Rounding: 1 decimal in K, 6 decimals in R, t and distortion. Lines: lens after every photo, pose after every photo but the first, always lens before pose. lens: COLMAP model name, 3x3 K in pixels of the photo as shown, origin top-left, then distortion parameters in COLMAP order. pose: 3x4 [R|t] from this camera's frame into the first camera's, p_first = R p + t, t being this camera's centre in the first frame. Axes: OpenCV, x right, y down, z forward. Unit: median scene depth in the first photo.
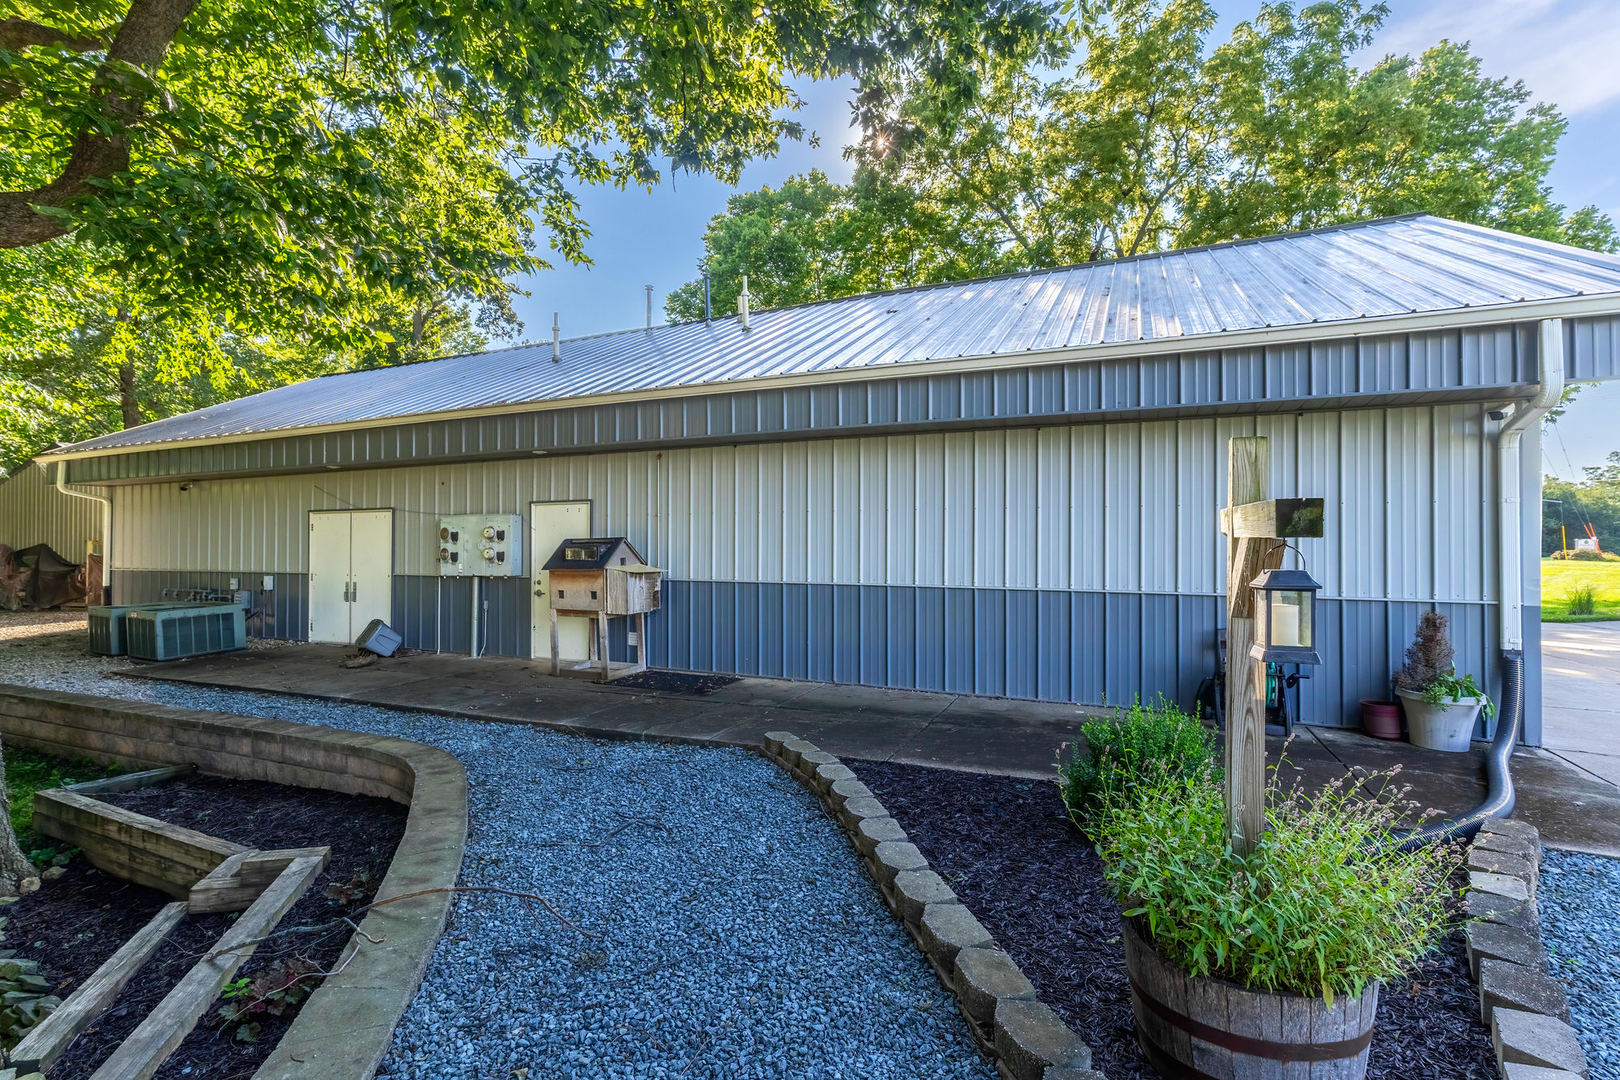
lens RADIAL K [[754.6, 0, 808.5], [0, 754.6, 542.9], [0, 0, 1]] dist [0.003809, 0.000154]
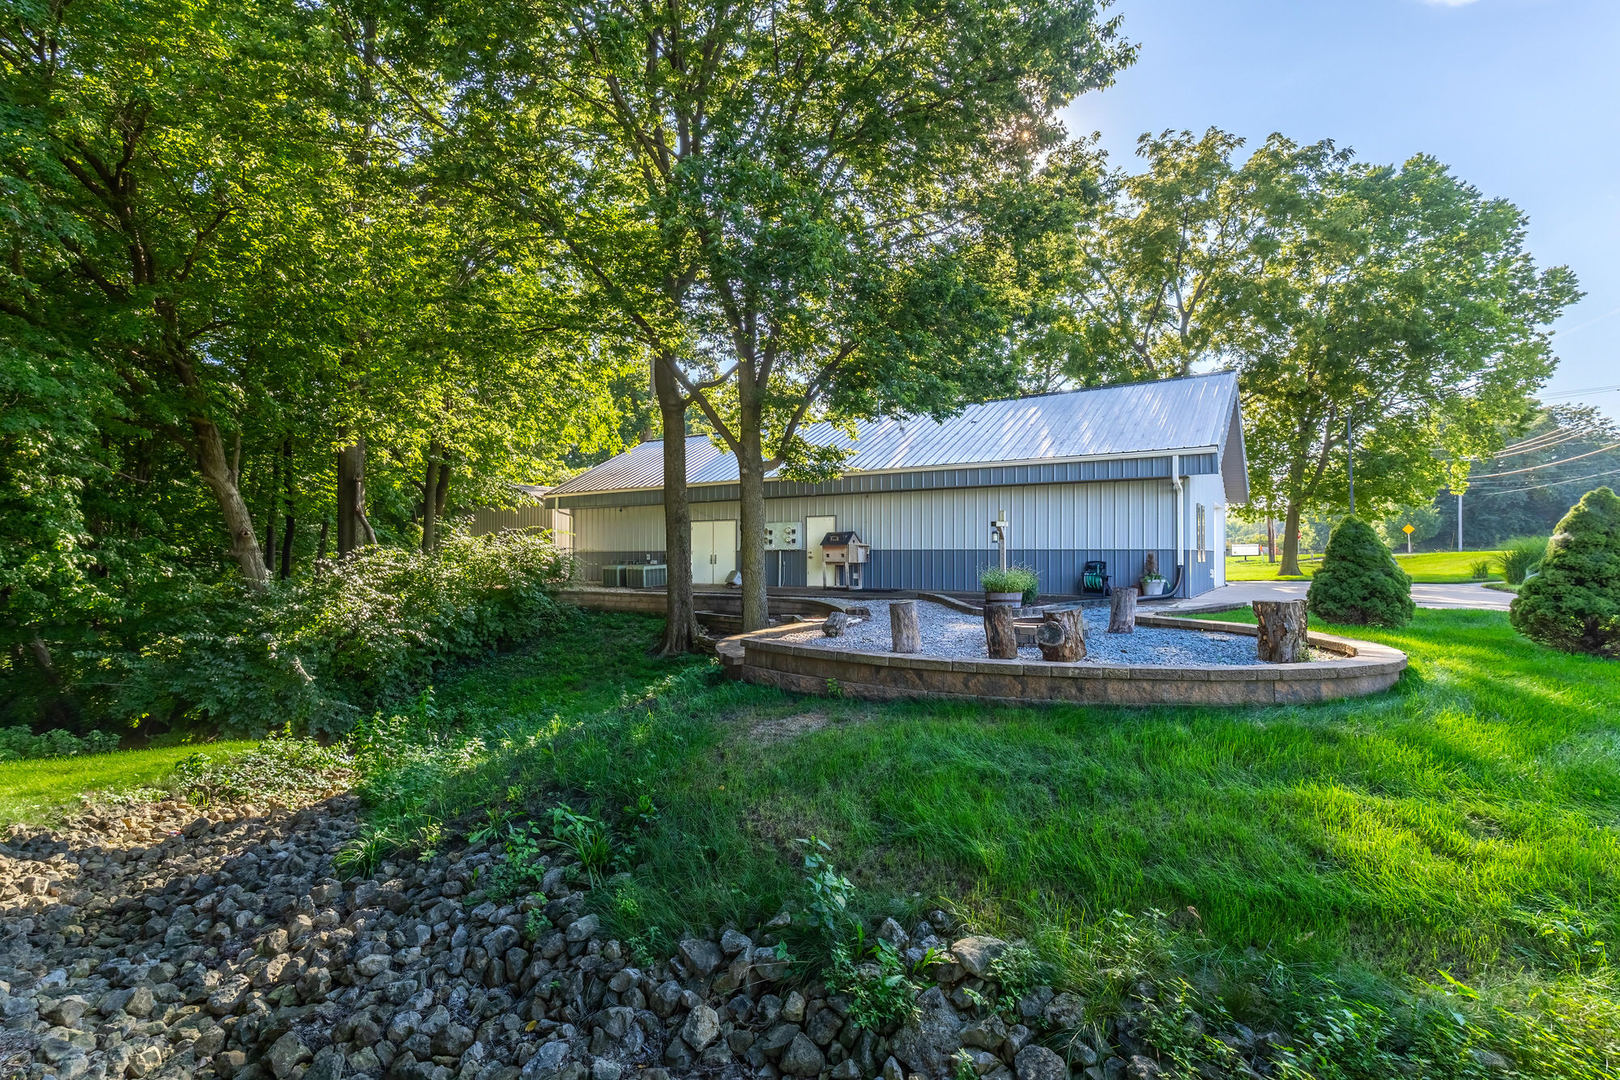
lens RADIAL K [[754.6, 0, 796.5], [0, 754.6, 545.0], [0, 0, 1]] dist [0.003809, 0.000154]
pose [[0.980604, -0.008320, -0.195824, 0.039523], [0.010081, 0.999917, 0.007998, 0.012950], [0.195741, -0.009817, 0.980606, -1.229109]]
